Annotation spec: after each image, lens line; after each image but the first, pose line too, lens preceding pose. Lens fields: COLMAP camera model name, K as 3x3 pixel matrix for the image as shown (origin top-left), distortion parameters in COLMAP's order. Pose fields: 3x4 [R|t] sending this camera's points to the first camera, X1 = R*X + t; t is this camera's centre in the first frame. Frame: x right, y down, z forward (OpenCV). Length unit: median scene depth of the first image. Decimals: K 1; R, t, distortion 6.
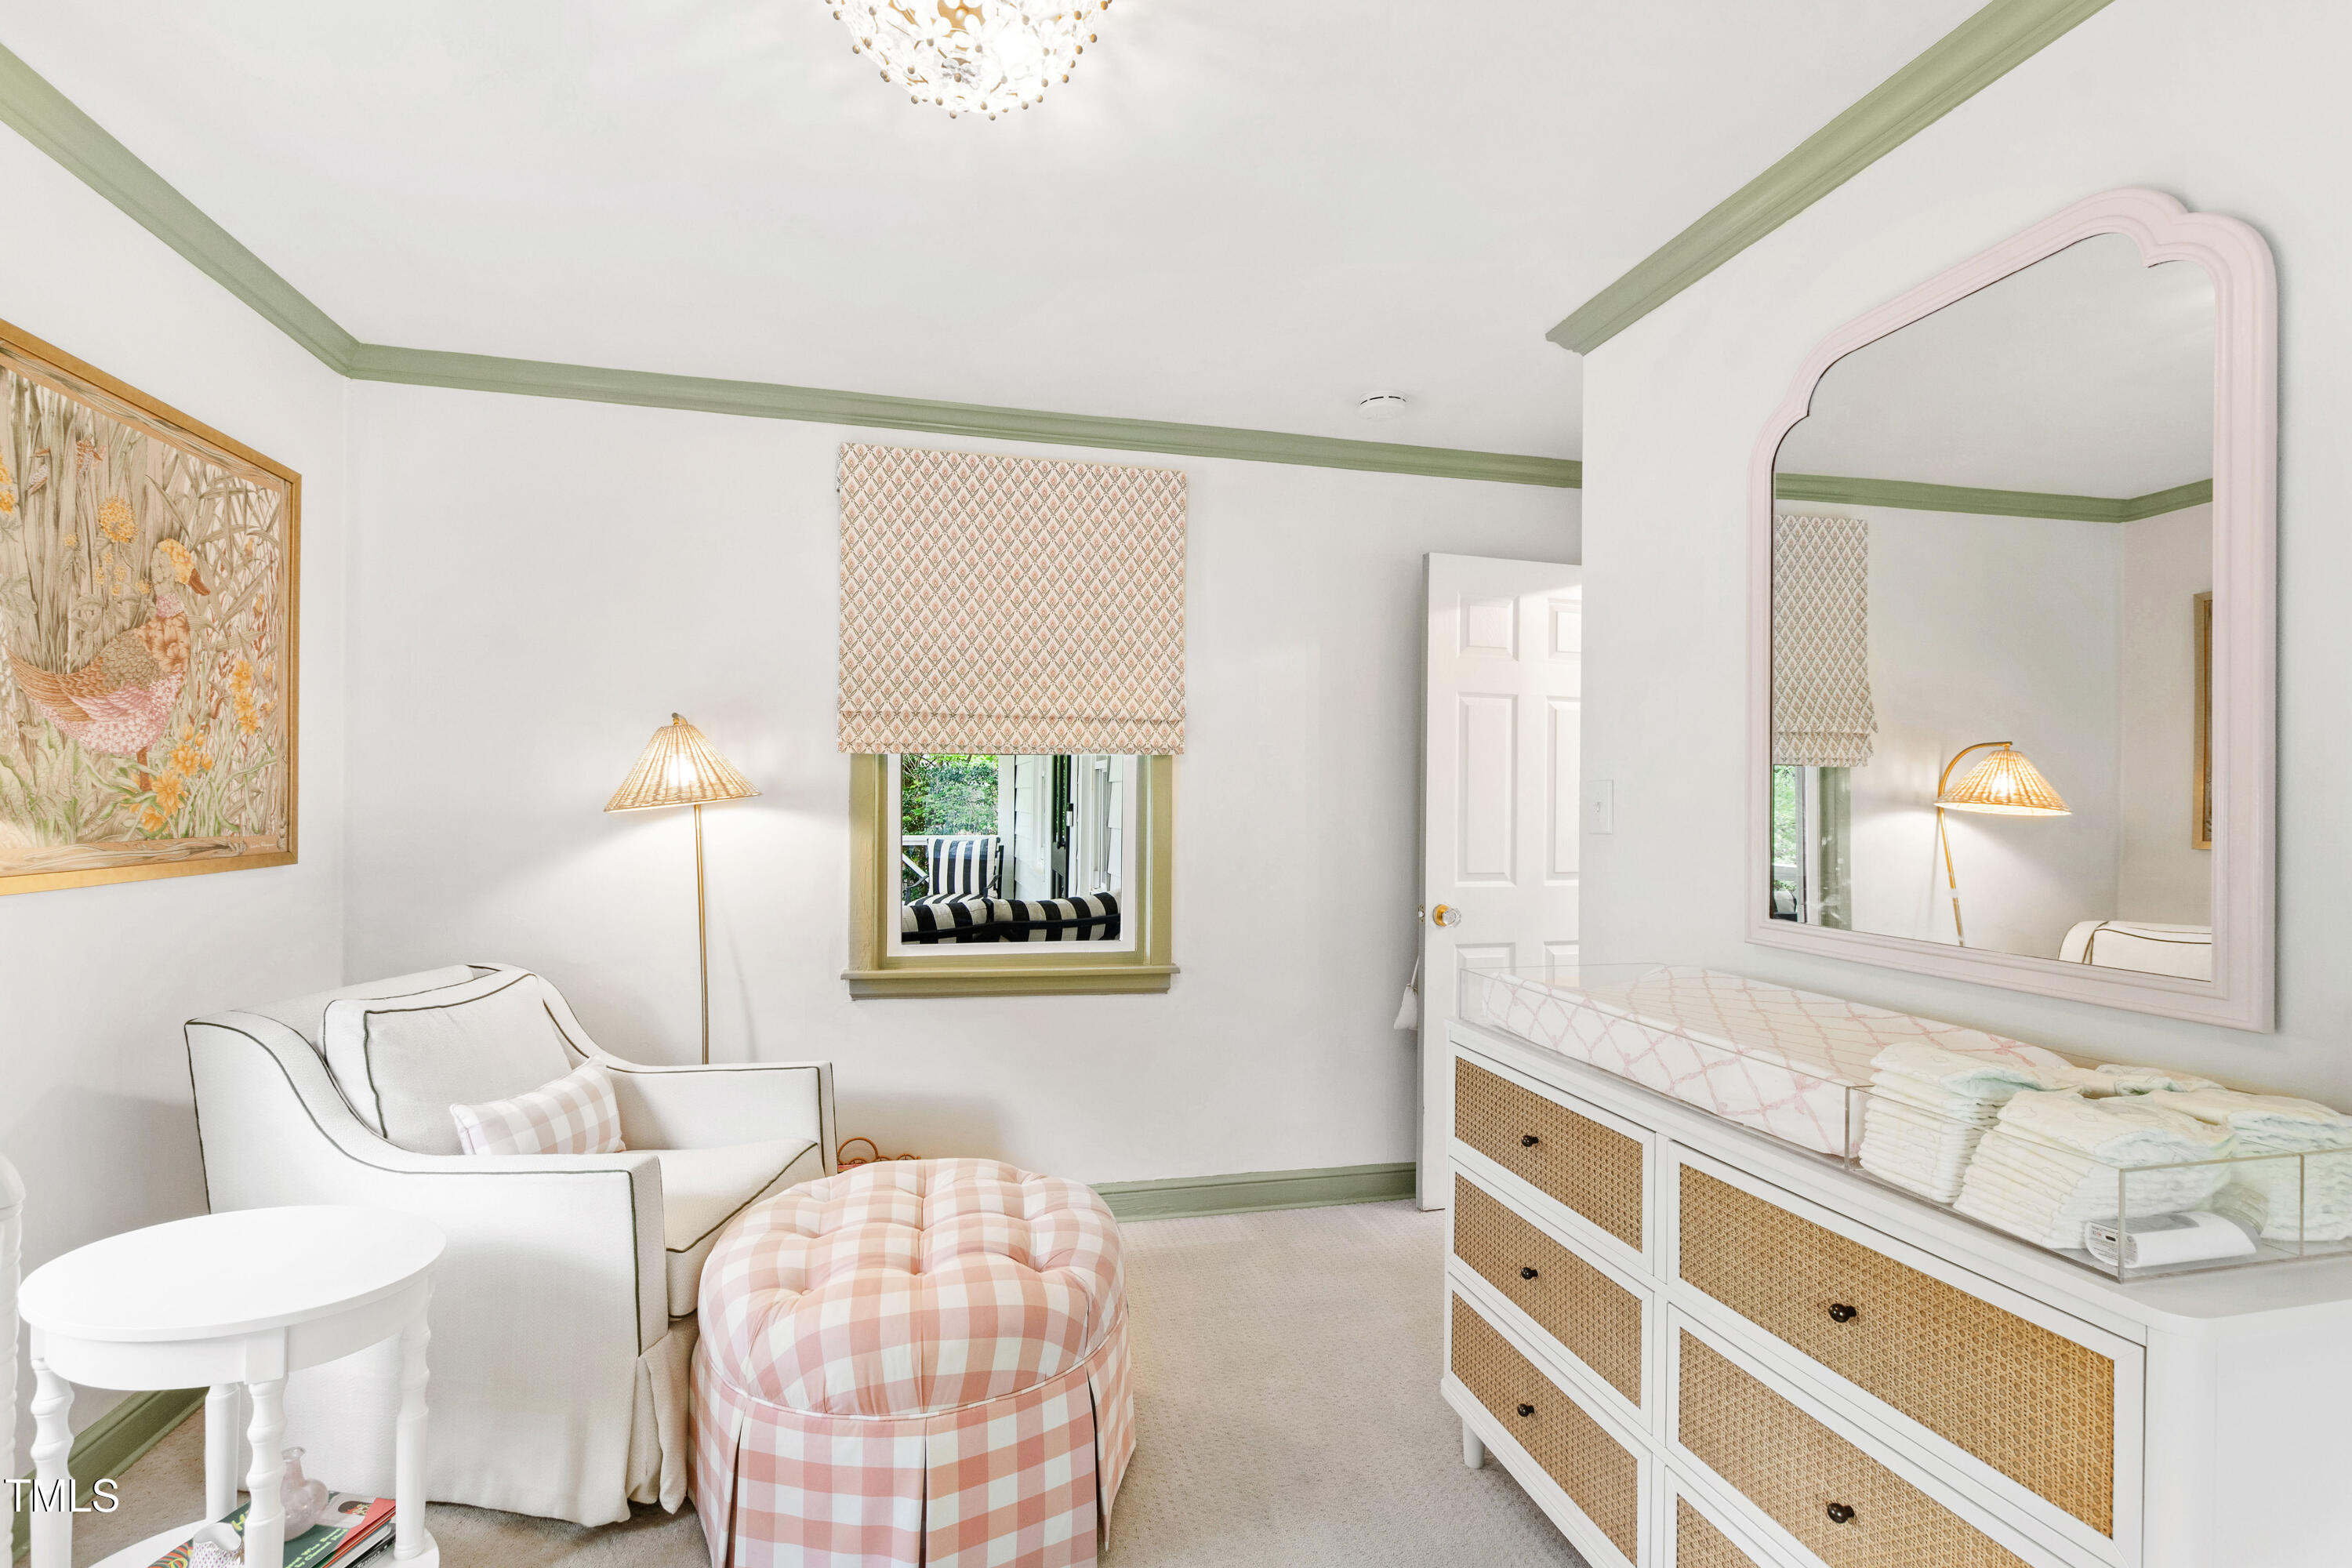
lens RADIAL K [[1027.7, 0, 1177.4], [0, 1027.7, 793.7], [0, 0, 1]] dist [-0.010042, -0.000167]
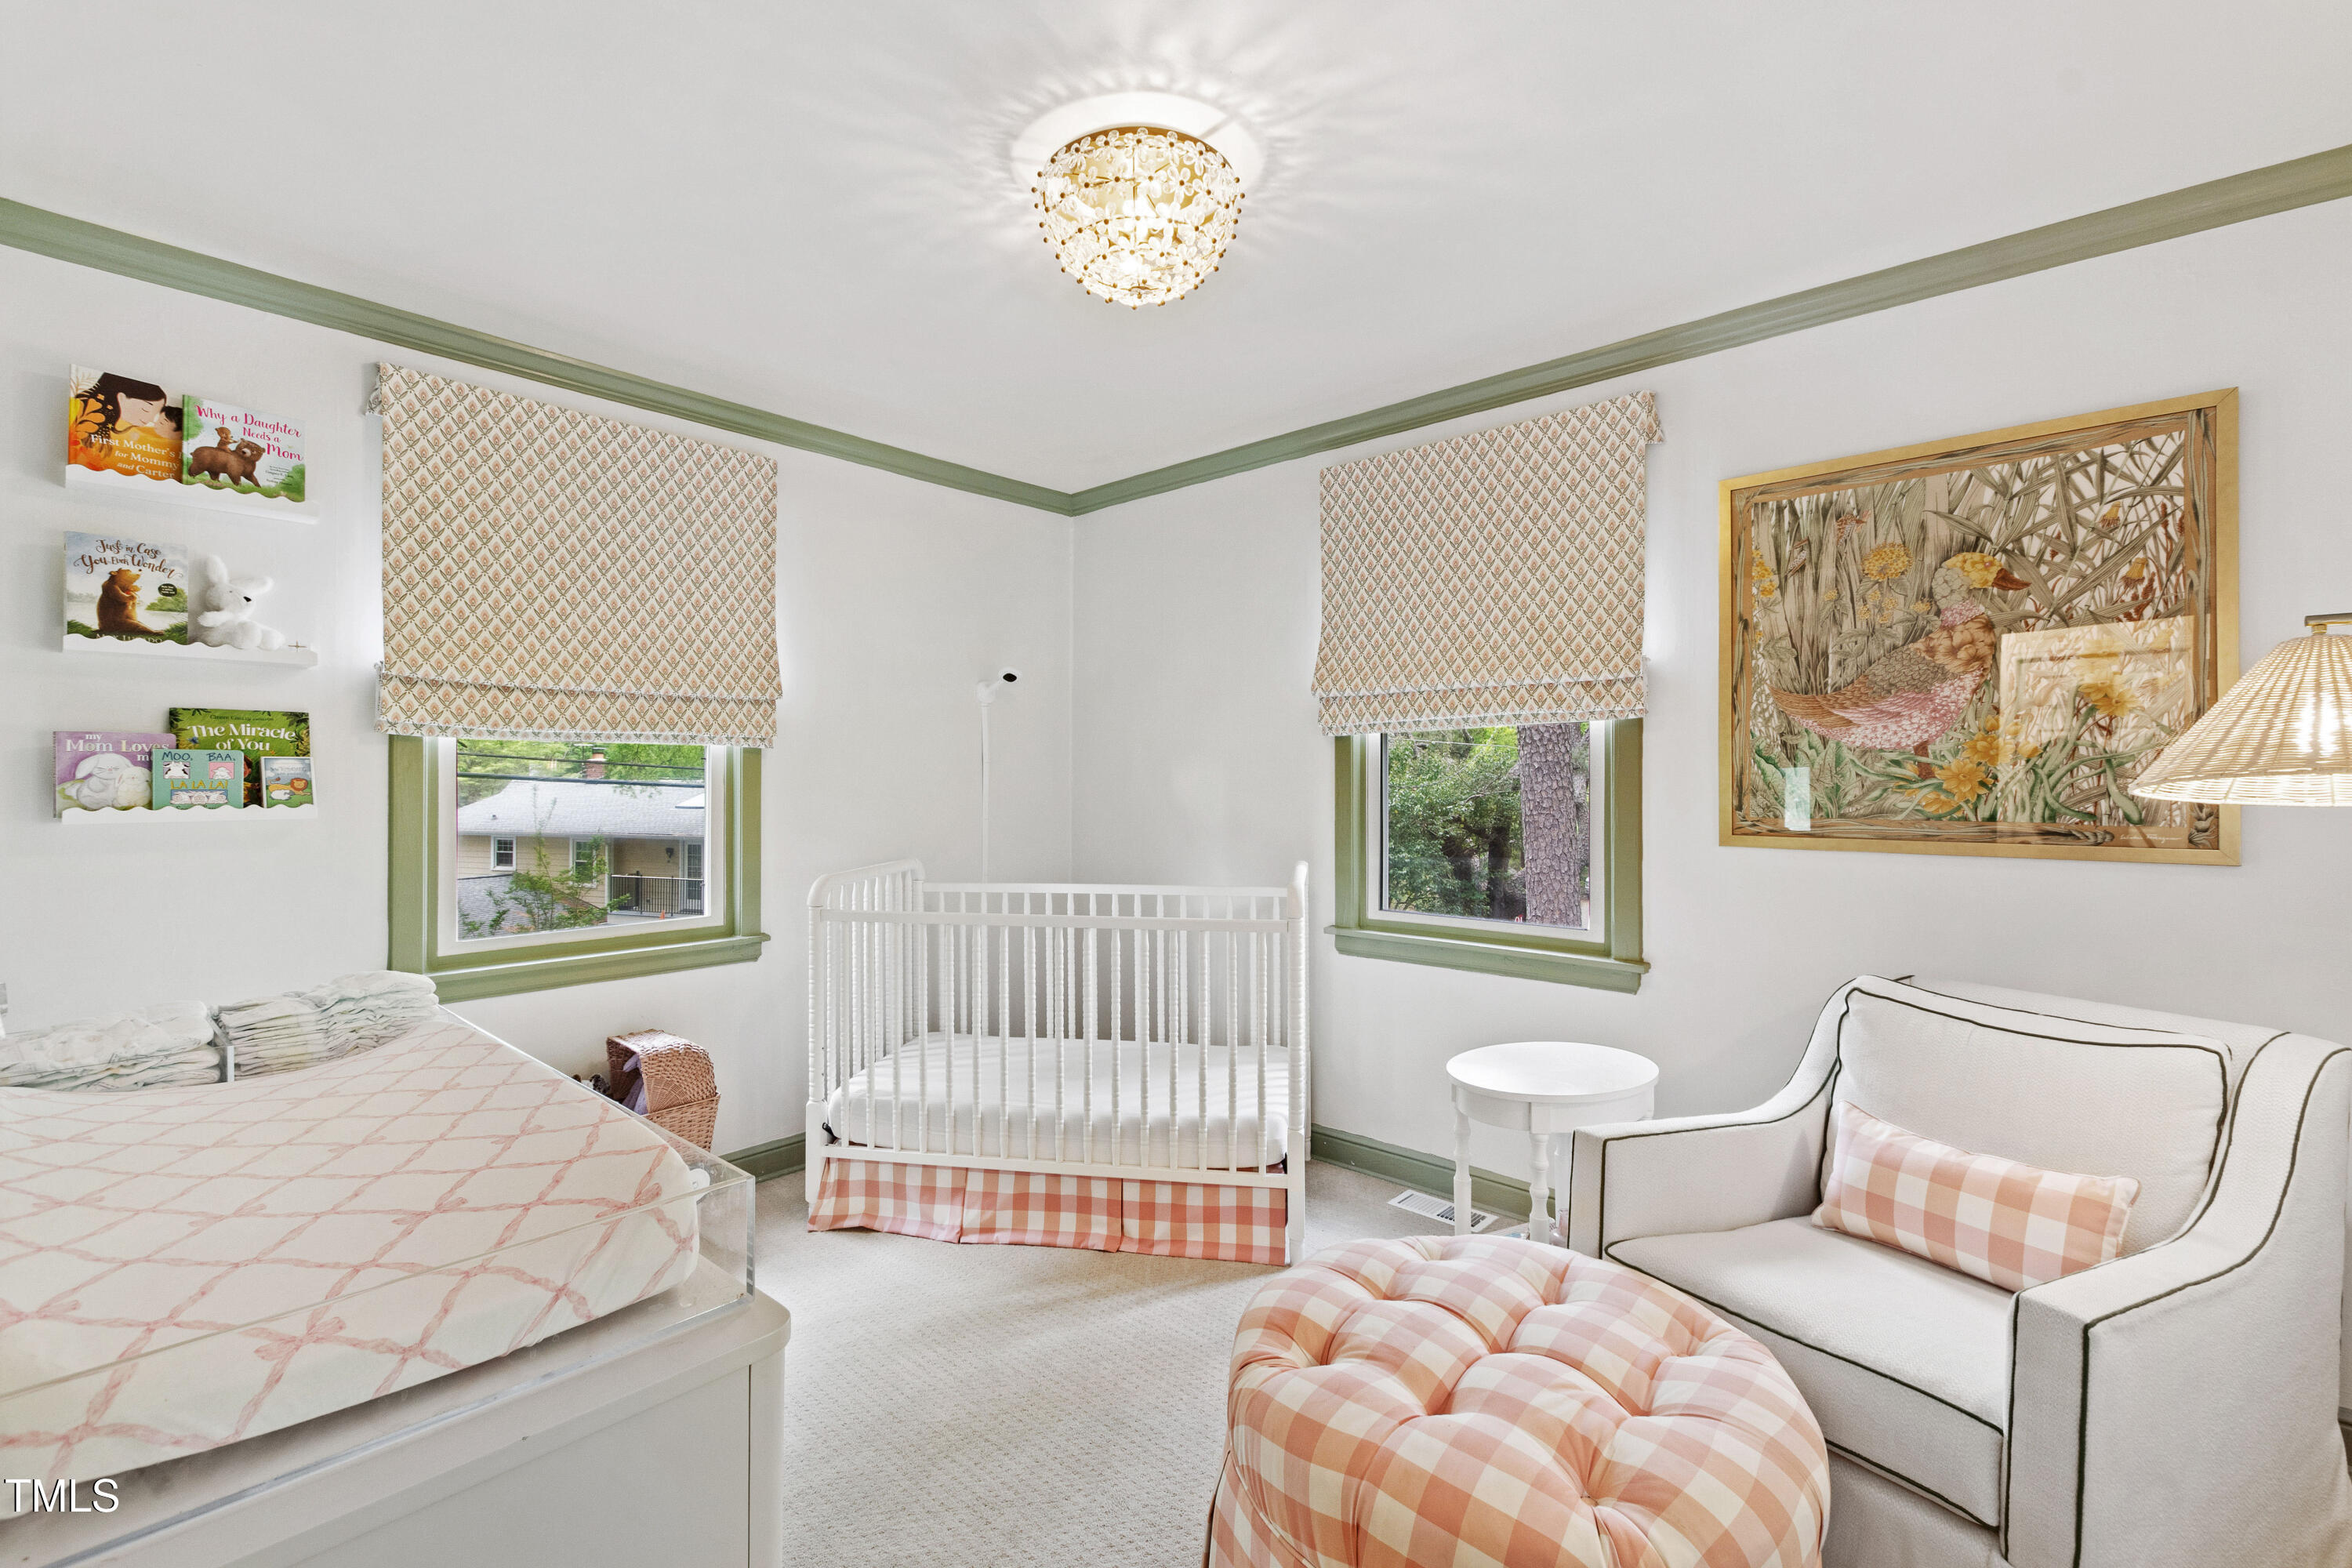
lens RADIAL K [[1027.7, 0, 1177.4], [0, 1027.7, 793.7], [0, 0, 1]] dist [-0.010042, -0.000167]
pose [[-0.838088, -0.002621, -0.545529, 0.368767], [-0.004281, 0.999989, 0.001773, 0.016994], [0.545518, 0.003822, -0.838090, 1.567576]]
